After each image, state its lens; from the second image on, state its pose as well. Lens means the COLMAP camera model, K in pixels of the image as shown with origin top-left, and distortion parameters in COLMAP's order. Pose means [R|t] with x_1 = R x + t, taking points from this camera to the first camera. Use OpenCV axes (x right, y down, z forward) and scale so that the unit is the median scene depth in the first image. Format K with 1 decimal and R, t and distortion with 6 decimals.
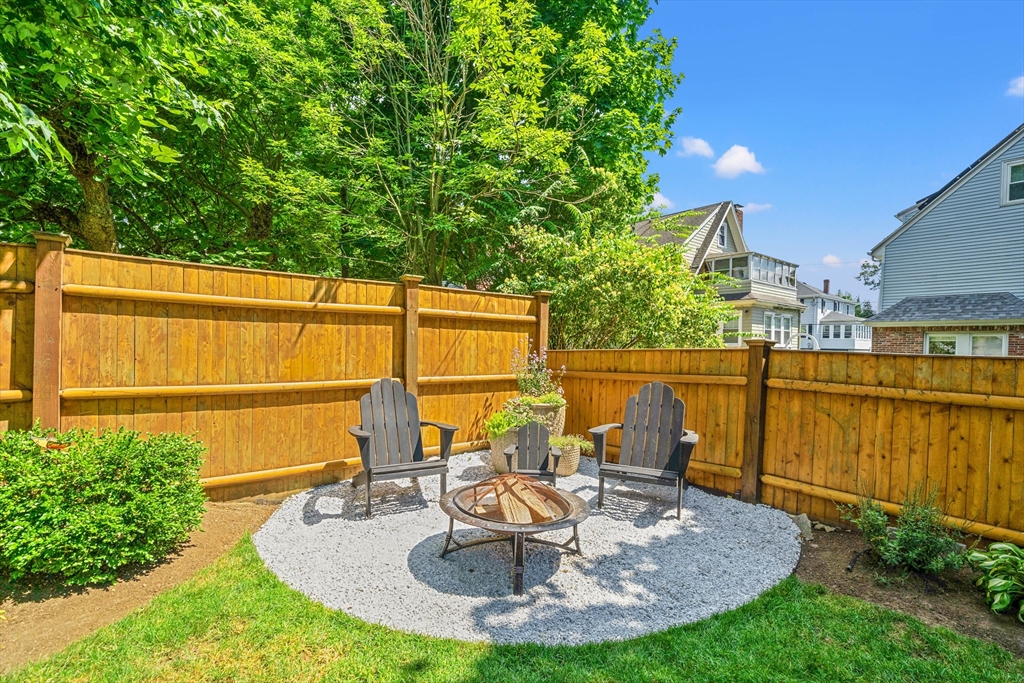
lens RADIAL K [[491.6, 0, 510.7], [0, 491.6, 358.9], [0, 0, 1]] dist [0.000068, 0.000140]
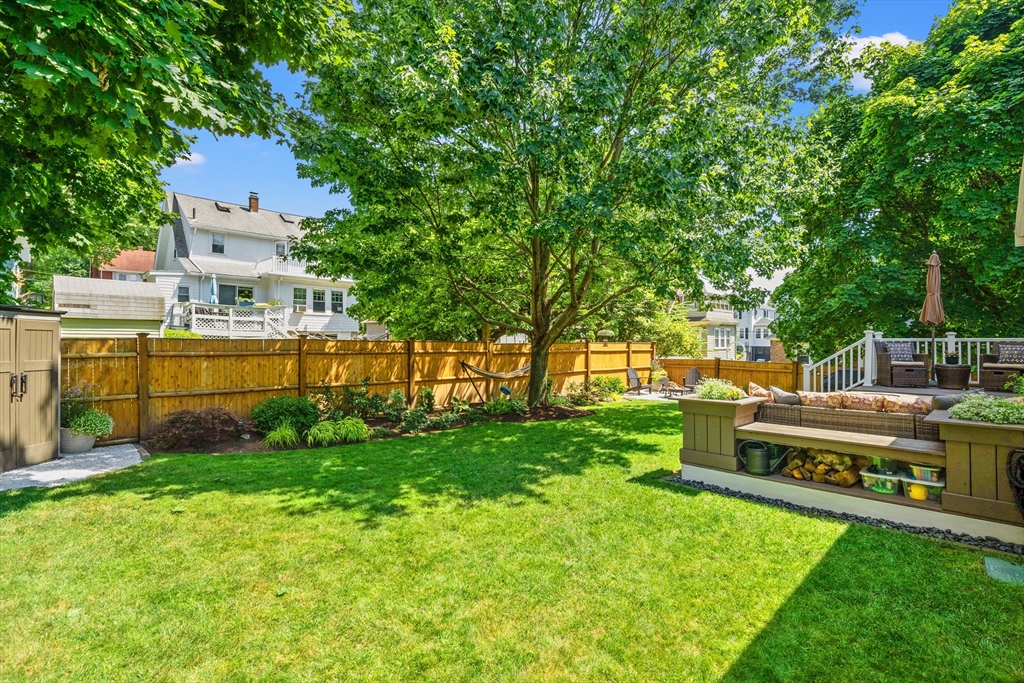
lens RADIAL K [[477.3, 0, 507.1], [0, 477.3, 330.6], [0, 0, 1]] dist [0.000649, 0.000130]
pose [[0.997490, -0.003640, 0.070716, -1.428265], [0.006976, 0.998872, -0.046978, -0.077009], [-0.070465, 0.047354, 0.996390, -2.684004]]
